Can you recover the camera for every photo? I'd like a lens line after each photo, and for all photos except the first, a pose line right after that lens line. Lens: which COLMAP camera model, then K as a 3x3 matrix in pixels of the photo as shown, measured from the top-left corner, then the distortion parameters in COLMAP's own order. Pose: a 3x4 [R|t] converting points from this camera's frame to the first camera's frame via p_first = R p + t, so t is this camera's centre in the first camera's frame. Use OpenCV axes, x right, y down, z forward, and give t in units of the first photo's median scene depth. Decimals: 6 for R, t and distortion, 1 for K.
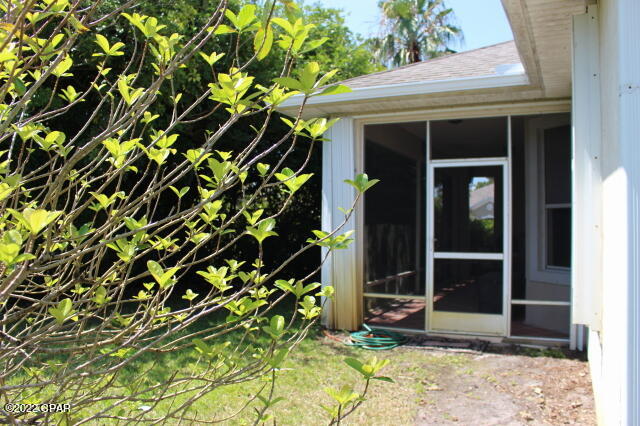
lens RADIAL K [[530.2, 0, 320.0], [0, 530.2, 213.0], [0, 0, 1]] dist [-0.124731, 0.008041]
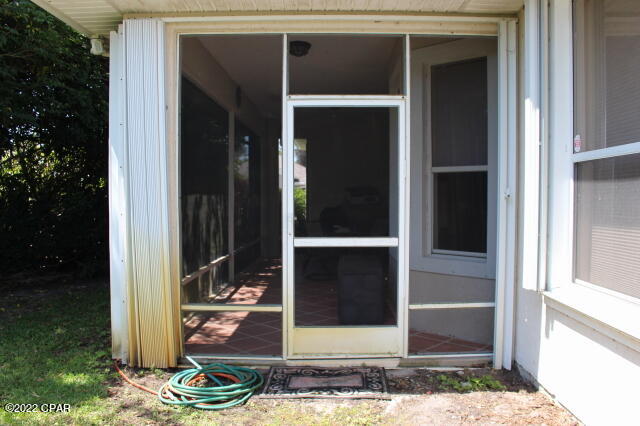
lens RADIAL K [[530.2, 0, 320.0], [0, 530.2, 213.0], [0, 0, 1]] dist [-0.124731, 0.008041]
pose [[0.910858, -0.020444, 0.412213, -0.024240], [-0.003732, 0.998324, 0.057759, 0.006254], [-0.412703, -0.054149, 0.909255, 0.399342]]
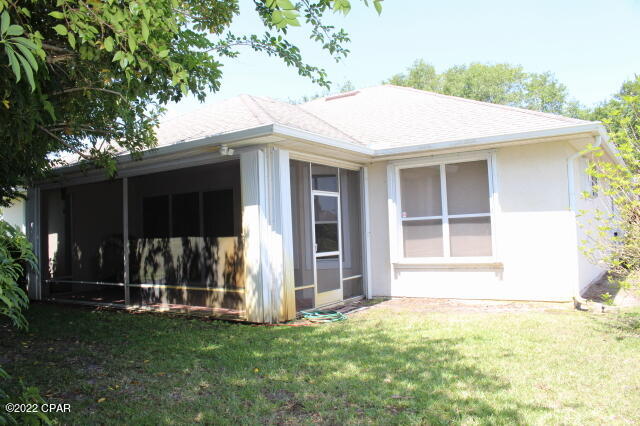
lens RADIAL K [[530.2, 0, 320.0], [0, 530.2, 213.0], [0, 0, 1]] dist [-0.124731, 0.008041]
pose [[0.126684, 0.026178, 0.991598, -1.273359], [0.008465, 0.999587, -0.027470, 0.003865], [-0.991907, 0.011873, 0.126410, 0.817073]]
